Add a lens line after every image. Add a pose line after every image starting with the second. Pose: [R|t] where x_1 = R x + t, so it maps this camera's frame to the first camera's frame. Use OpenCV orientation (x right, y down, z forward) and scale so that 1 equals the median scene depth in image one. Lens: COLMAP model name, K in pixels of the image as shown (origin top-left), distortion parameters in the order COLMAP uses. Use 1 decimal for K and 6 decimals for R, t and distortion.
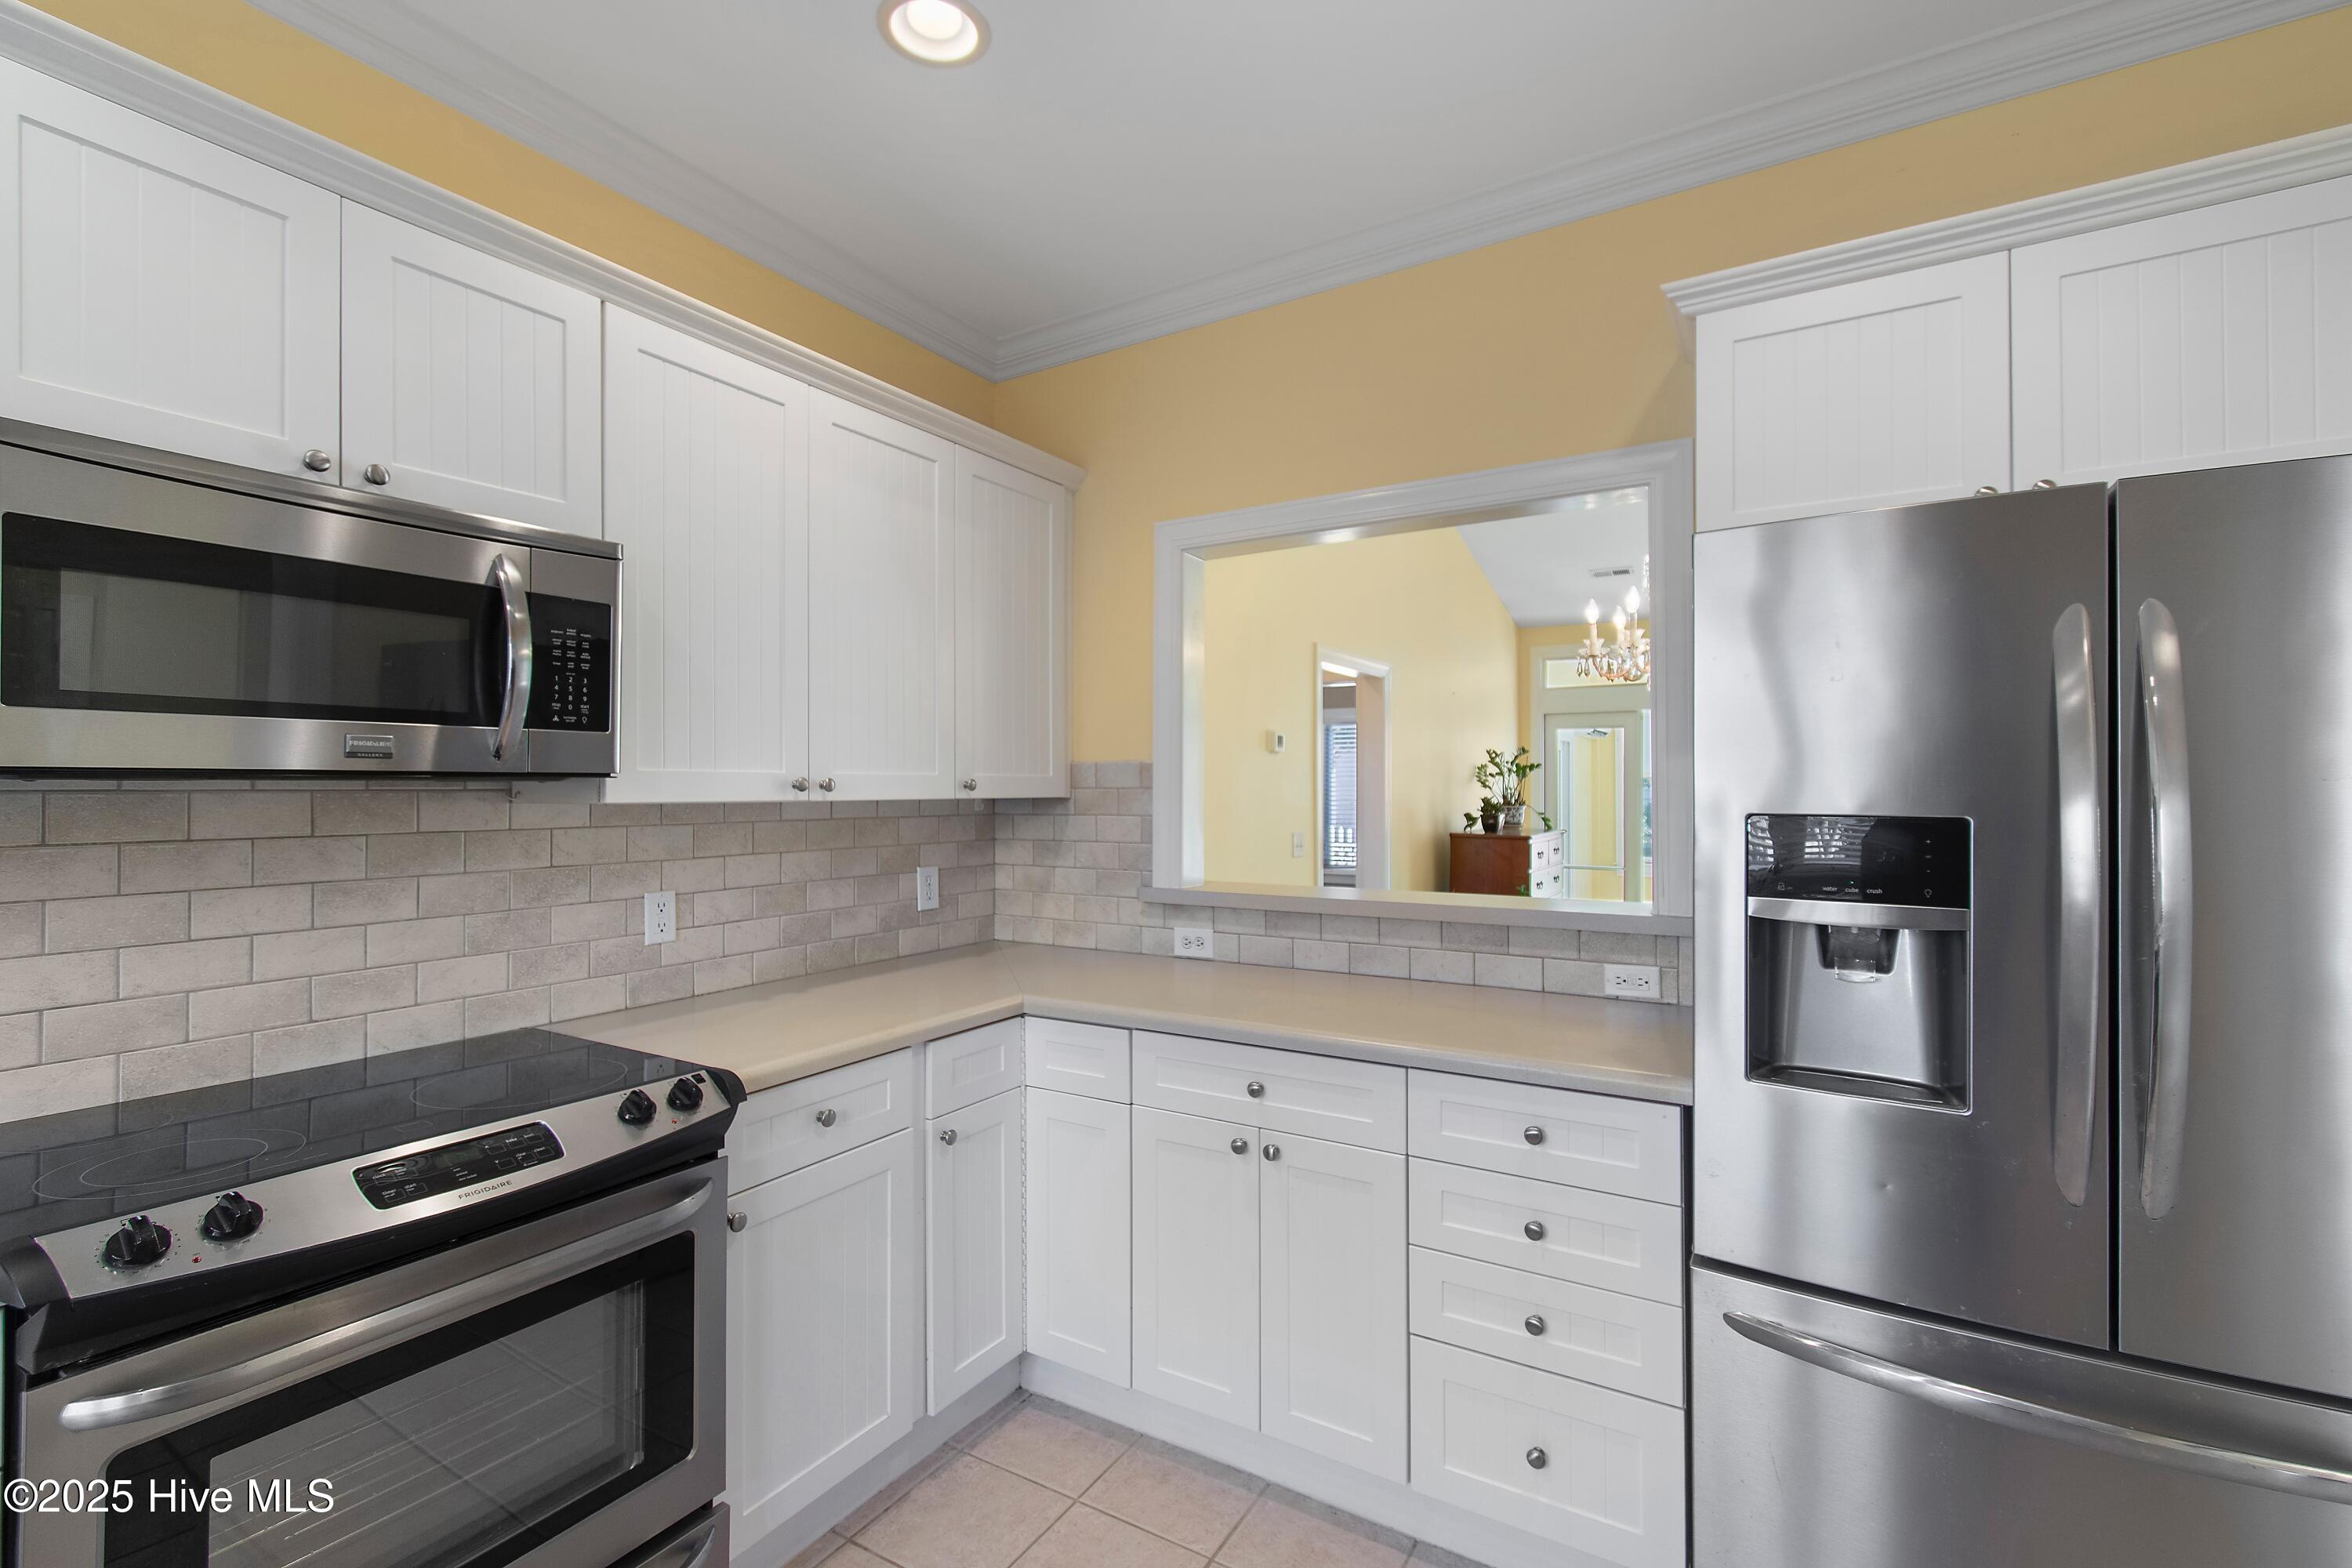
lens RADIAL K [[1050.2, 0, 1168.5], [0, 1050.2, 783.9], [0, 0, 1]] dist [0.000364, 0.000111]
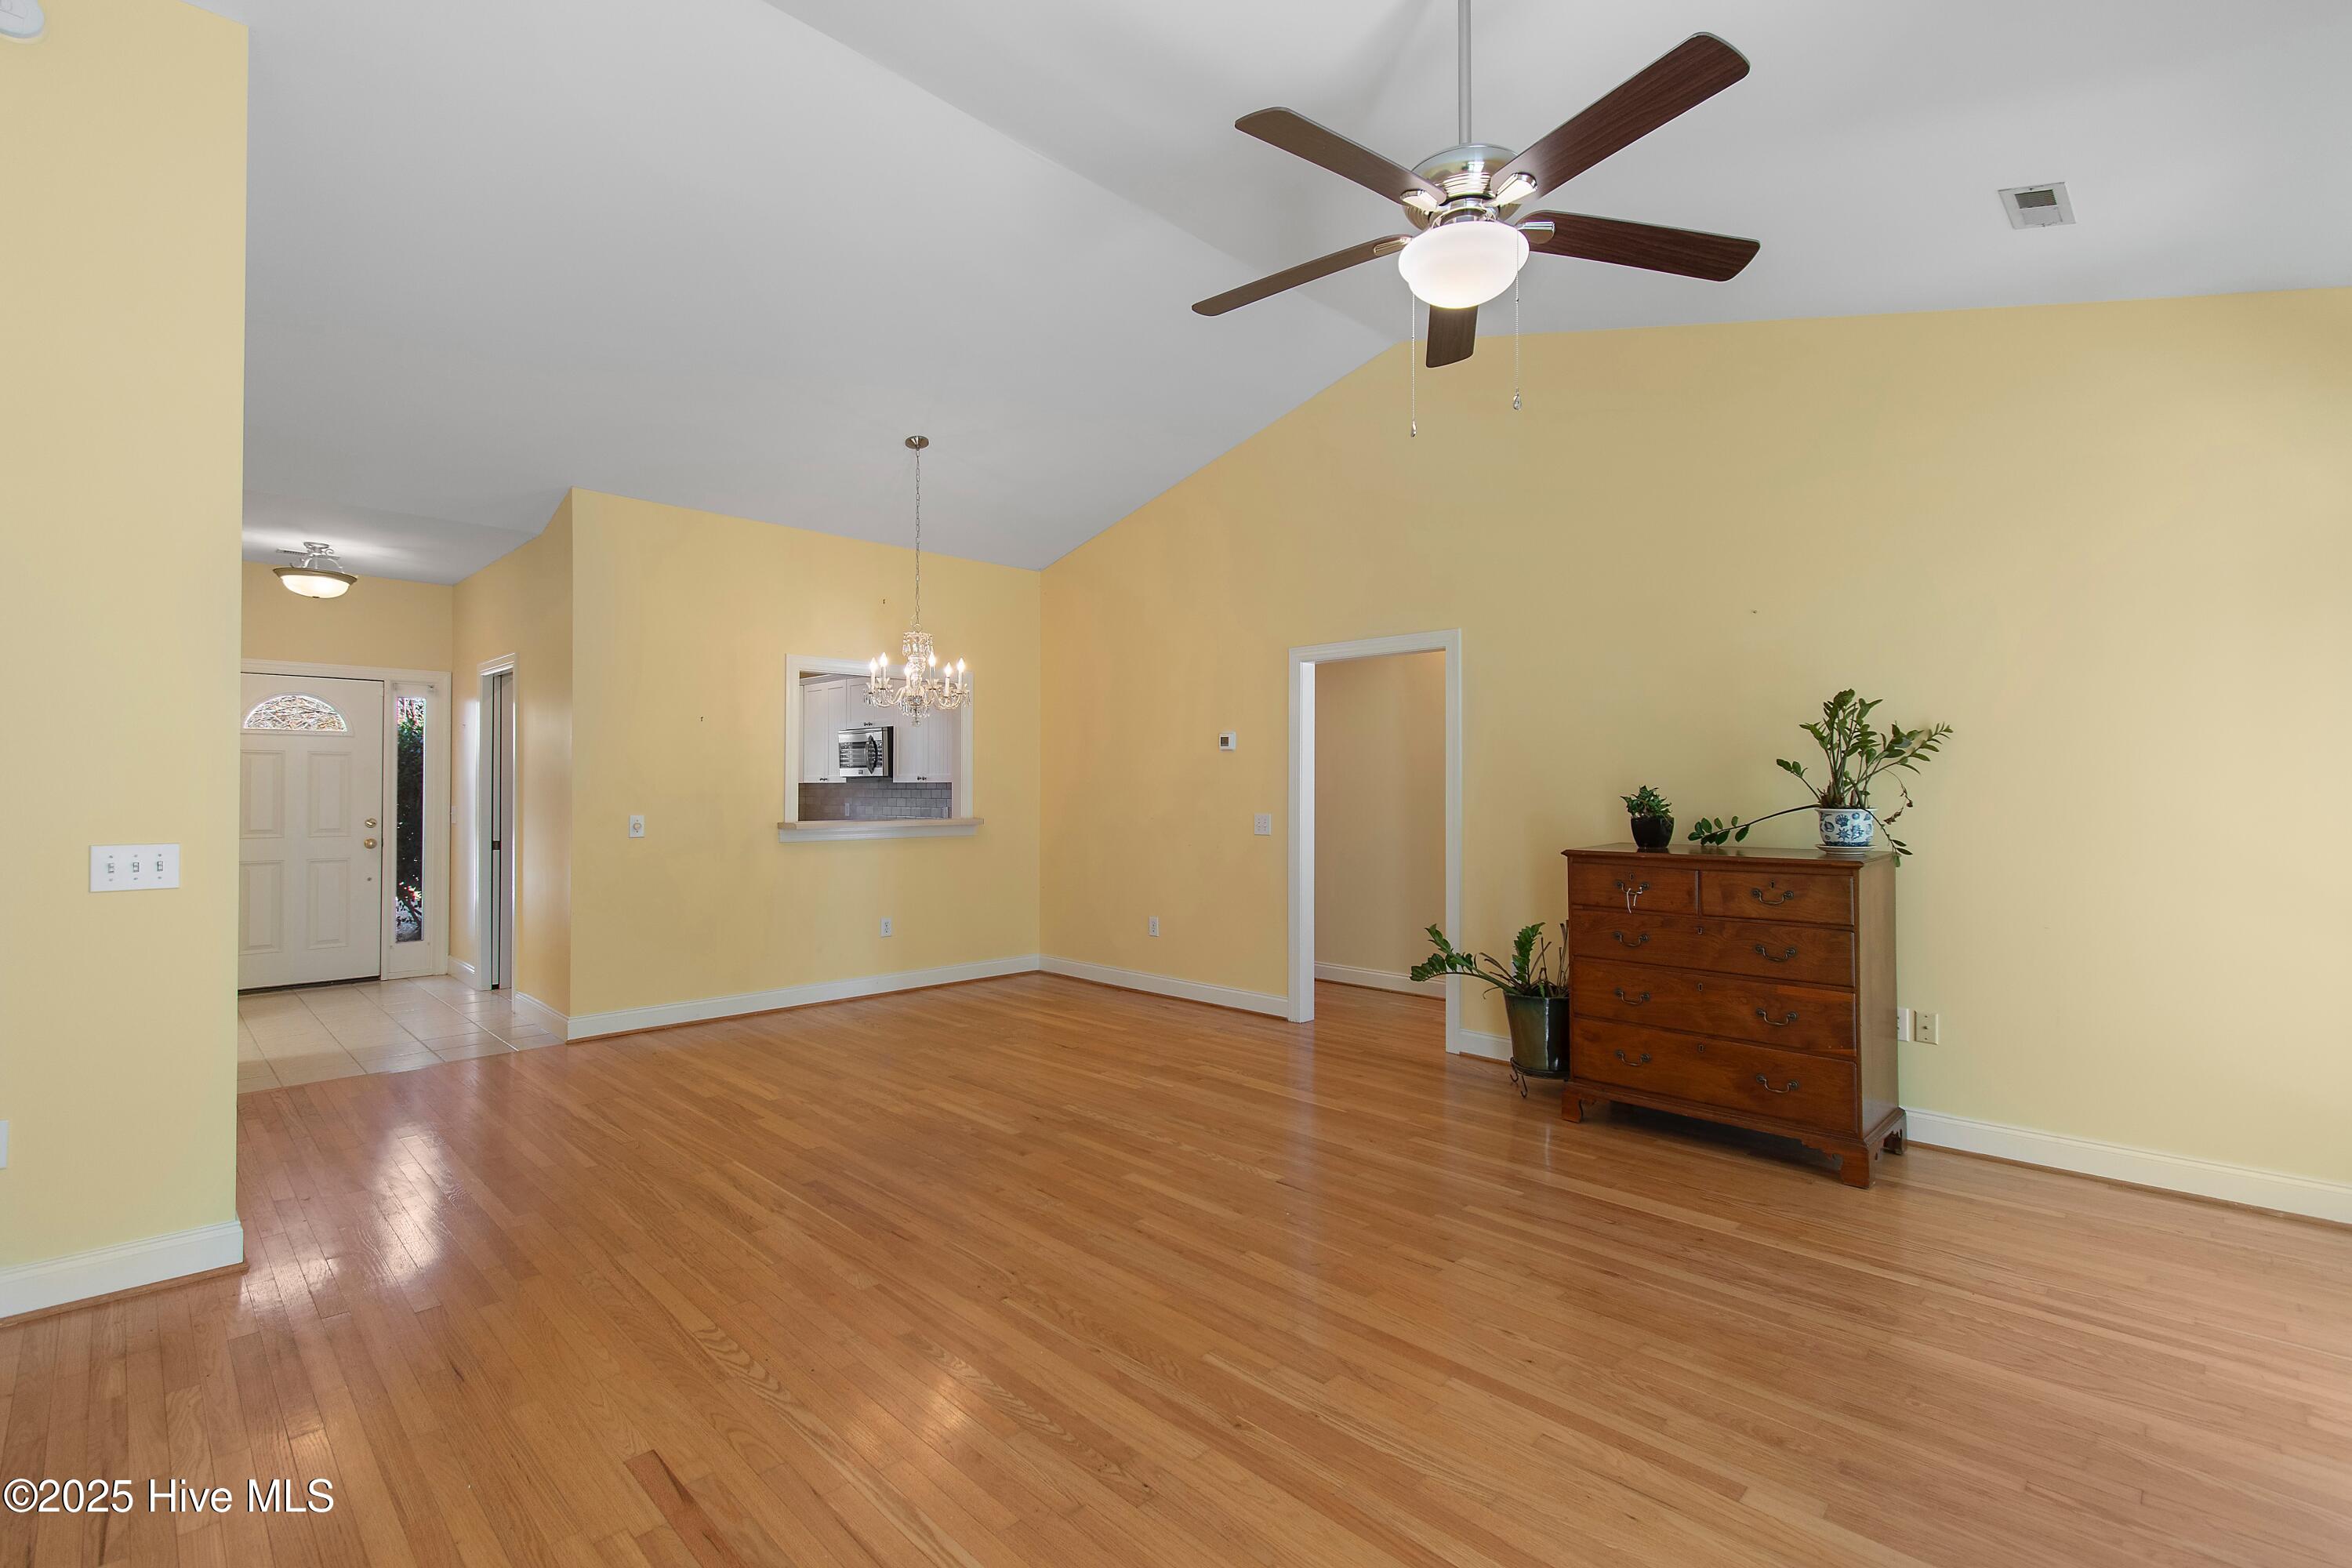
lens RADIAL K [[1050.2, 0, 1147.6], [0, 1050.2, 777.6], [0, 0, 1]] dist [0.000364, 0.000111]
pose [[-0.257704, -0.007581, -0.966194, 3.343119], [0.002130, 0.999962, -0.008414, 0.035685], [0.966222, -0.004226, -0.257678, 3.014647]]
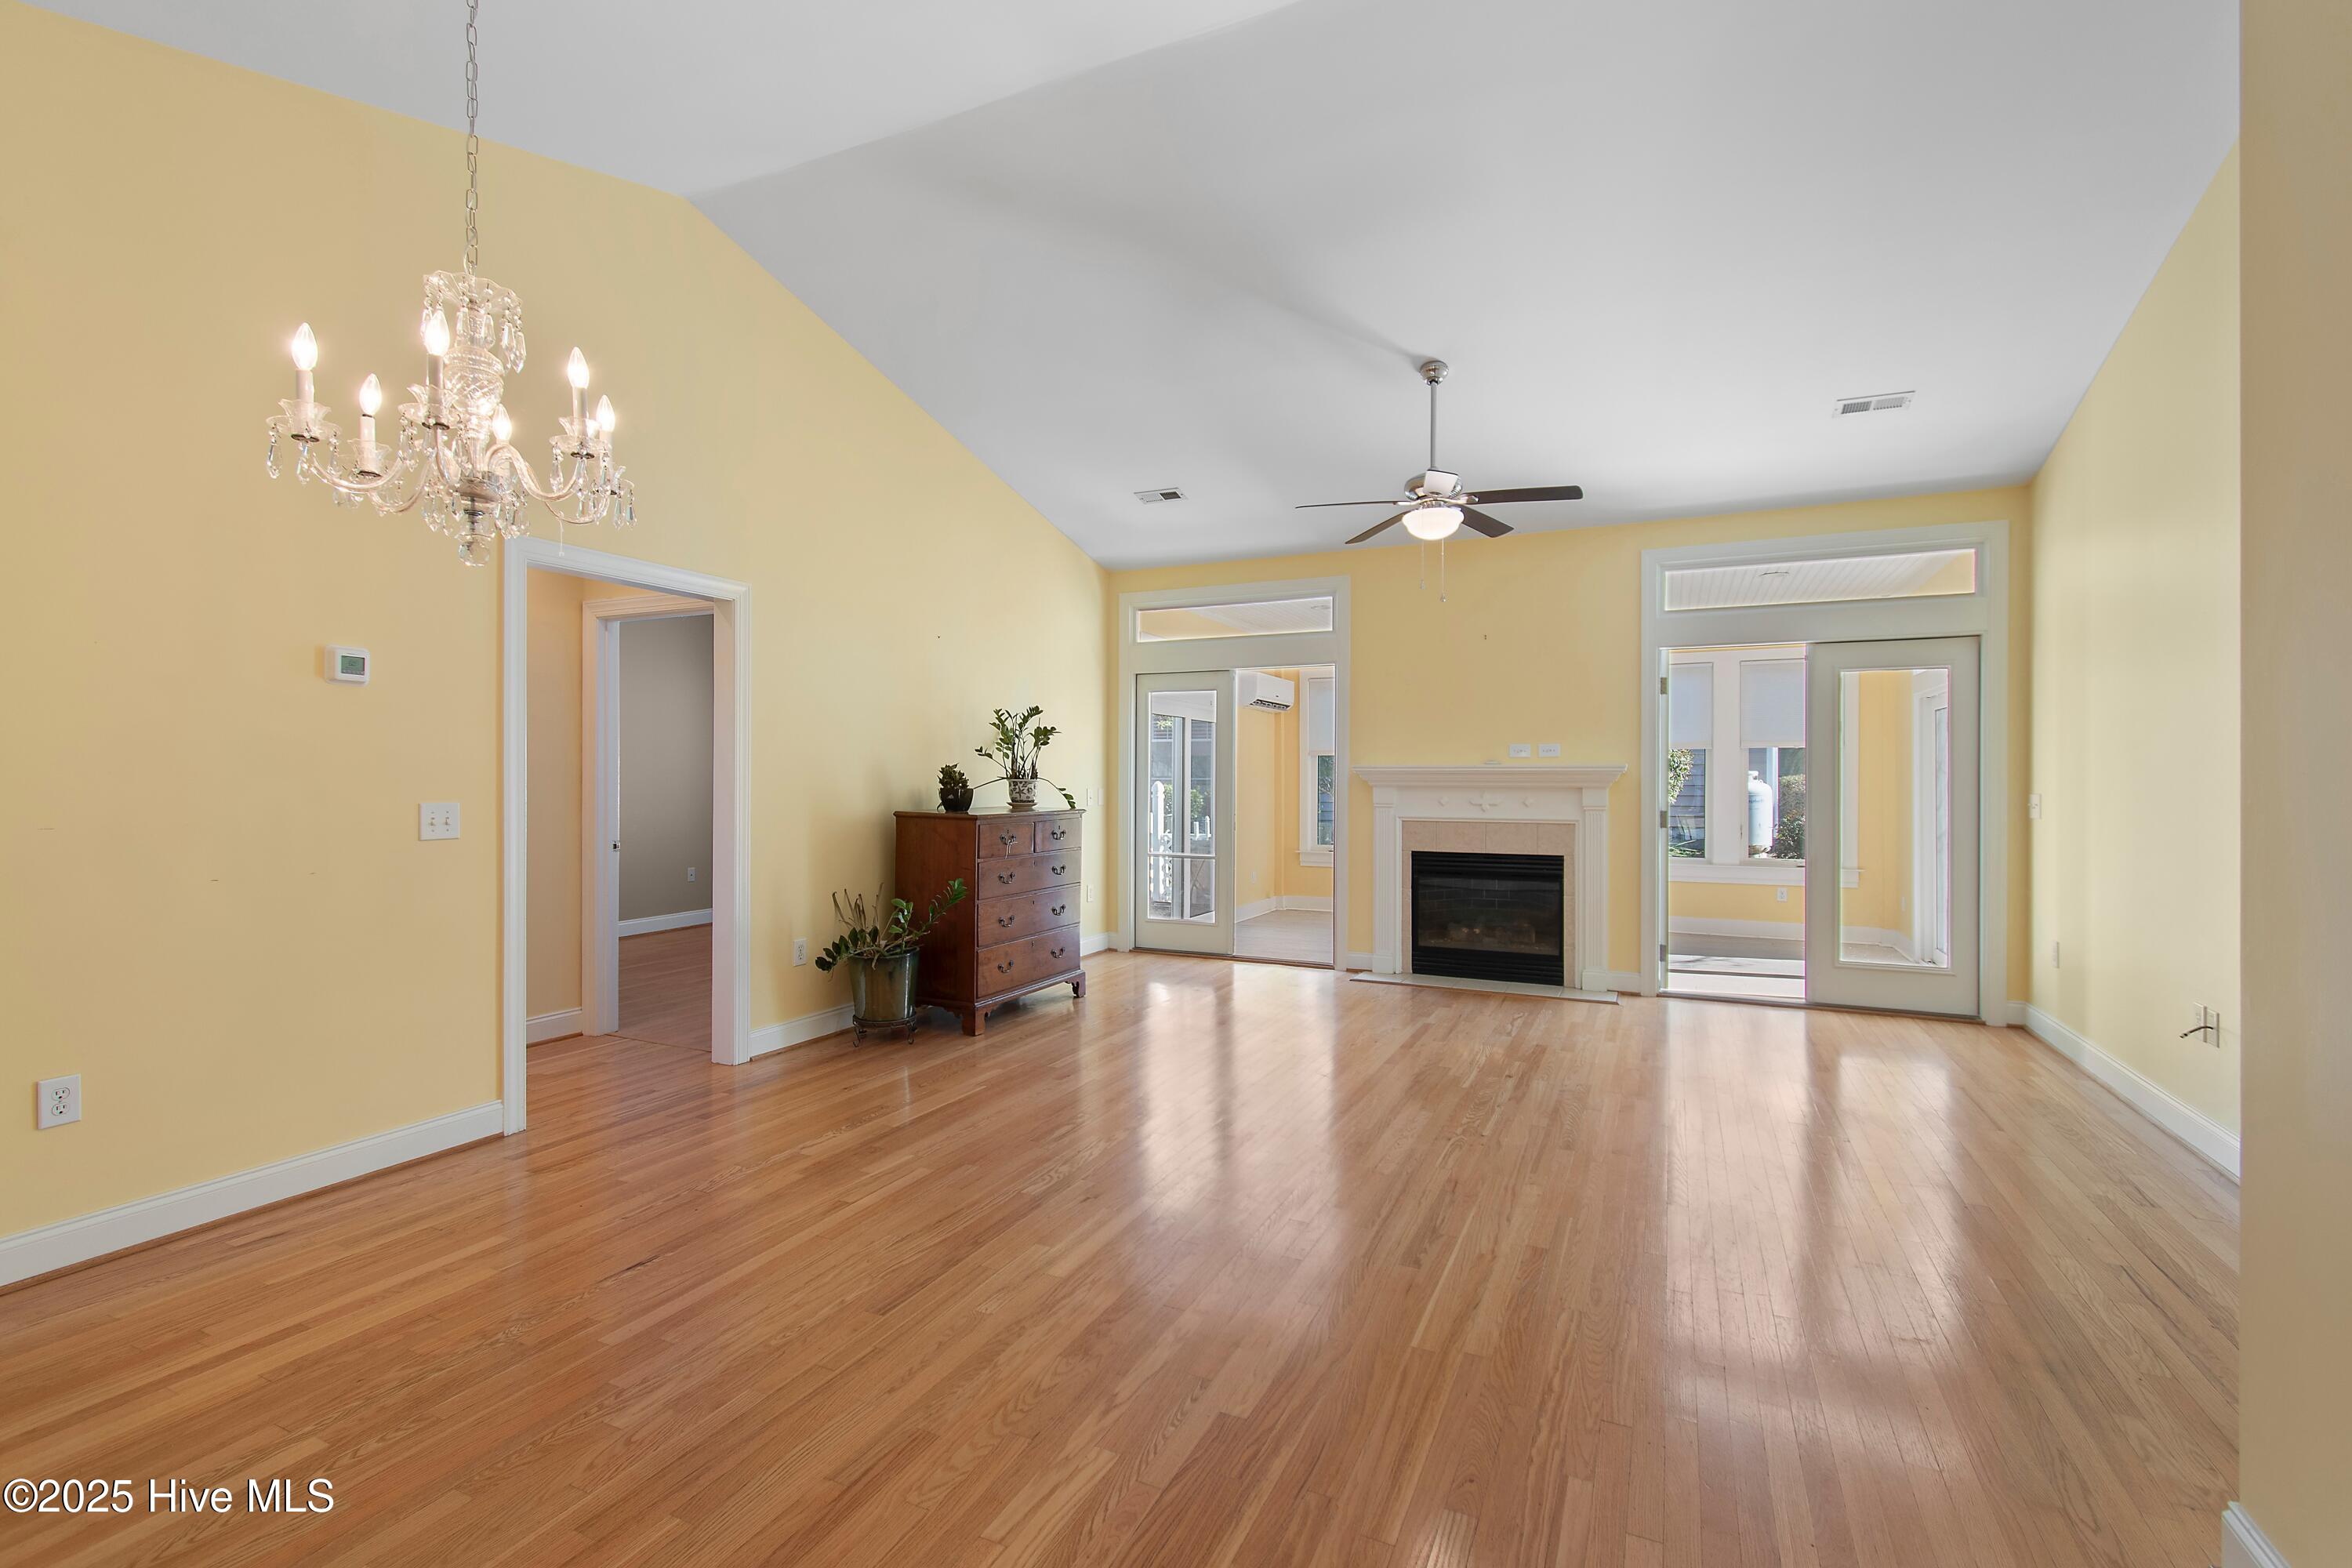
lens RADIAL K [[1050.2, 0, 1184.5], [0, 1050.2, 782.8], [0, 0, 1]] dist [0.000364, 0.000111]
pose [[0.994904, 0.003135, 0.100781, 1.362194], [-0.003874, 0.999967, 0.007143, 0.065246], [-0.100755, -0.007497, 0.994883, 0.701431]]
